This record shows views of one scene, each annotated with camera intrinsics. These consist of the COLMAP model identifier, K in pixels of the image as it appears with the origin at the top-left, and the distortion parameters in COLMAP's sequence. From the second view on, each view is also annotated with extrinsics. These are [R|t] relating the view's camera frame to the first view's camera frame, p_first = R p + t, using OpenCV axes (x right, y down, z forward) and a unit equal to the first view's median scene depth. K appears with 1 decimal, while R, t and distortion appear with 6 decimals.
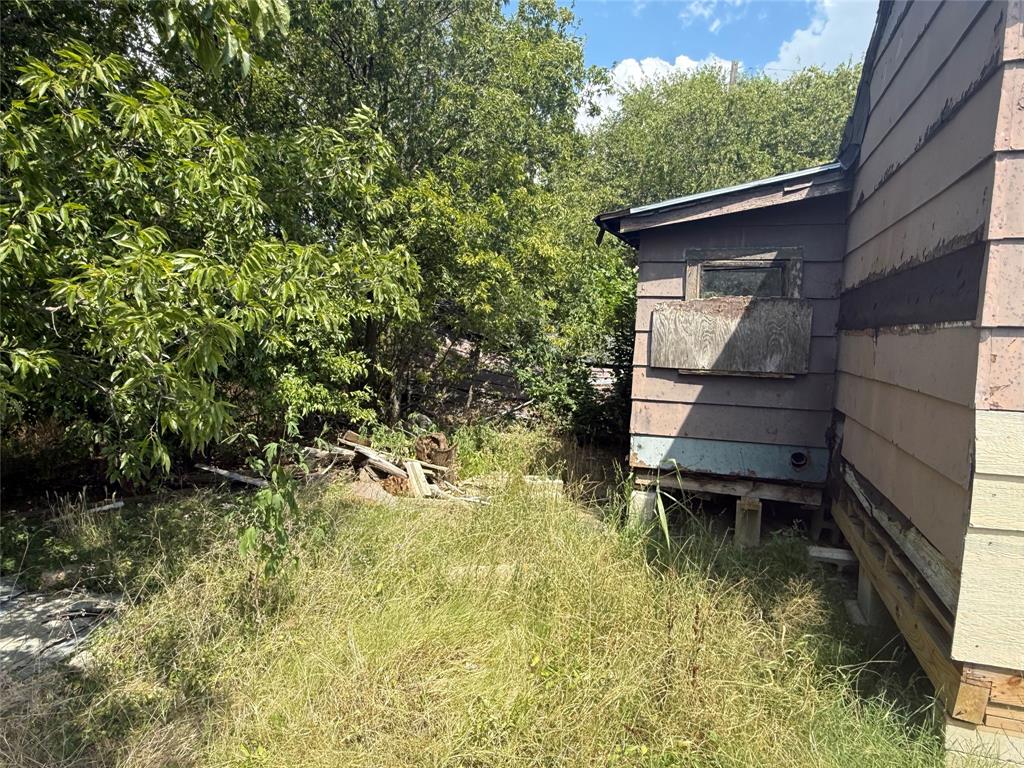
lens RADIAL K [[684.9, 0, 503.8], [0, 684.9, 386.4], [0, 0, 1]] dist [0.005404, 0.004050]
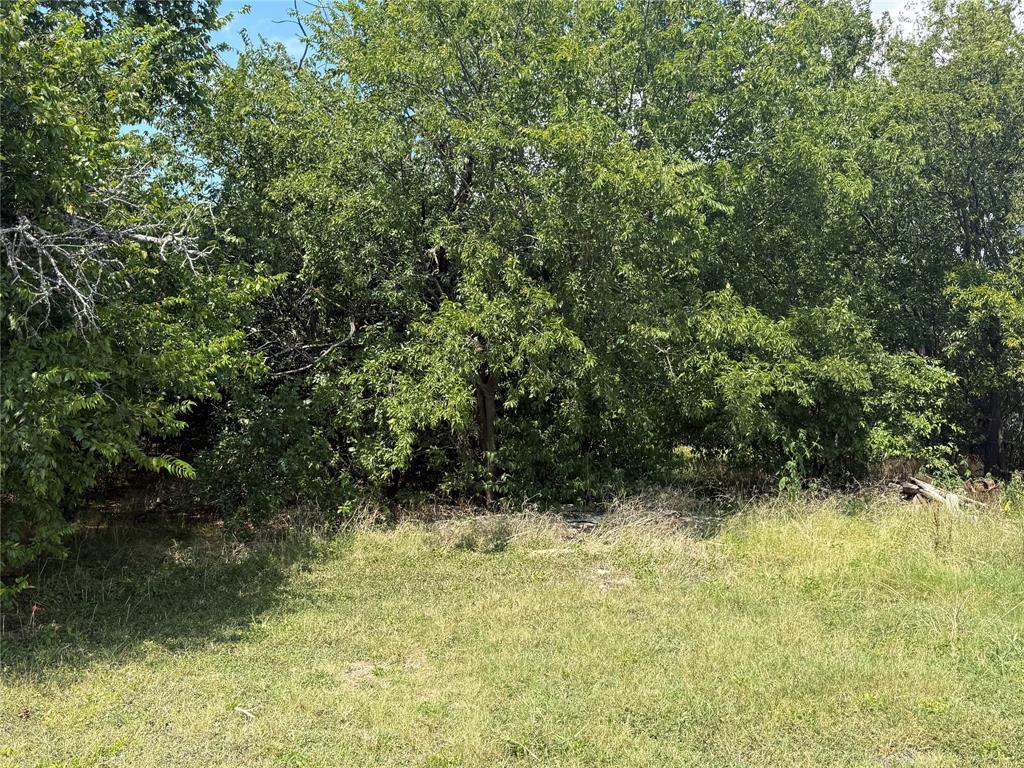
lens RADIAL K [[886.9, 0, 506.5], [0, 886.9, 386.9], [0, 0, 1]] dist [0.050046, -0.133681]
pose [[0.643999, 0.000692, -0.765026, 1.571966], [-0.073491, 0.995431, -0.060964, 0.174971], [0.761488, 0.095484, 0.641108, -1.987439]]
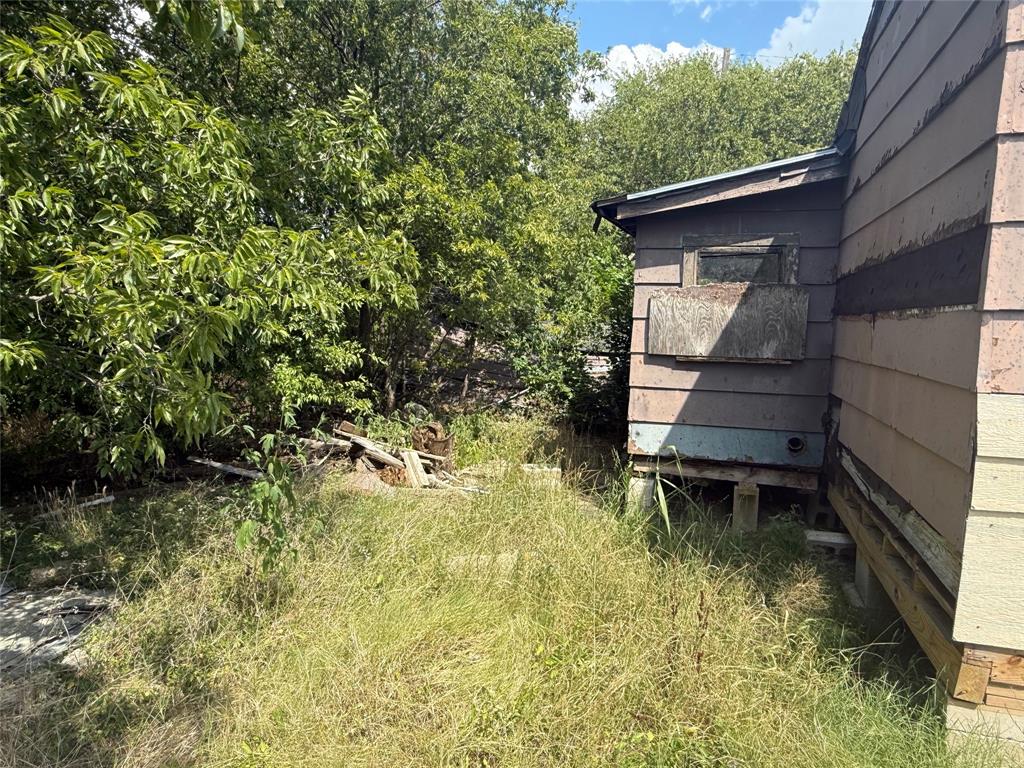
lens RADIAL K [[684.9, 0, 518.5], [0, 684.9, 387.6], [0, 0, 1]] dist [0.005404, 0.004050]
pose [[0.999533, -0.009469, 0.029058, -0.007543], [0.008938, 0.999792, 0.018349, 0.000787], [-0.029226, -0.018081, 0.999409, 0.010214]]
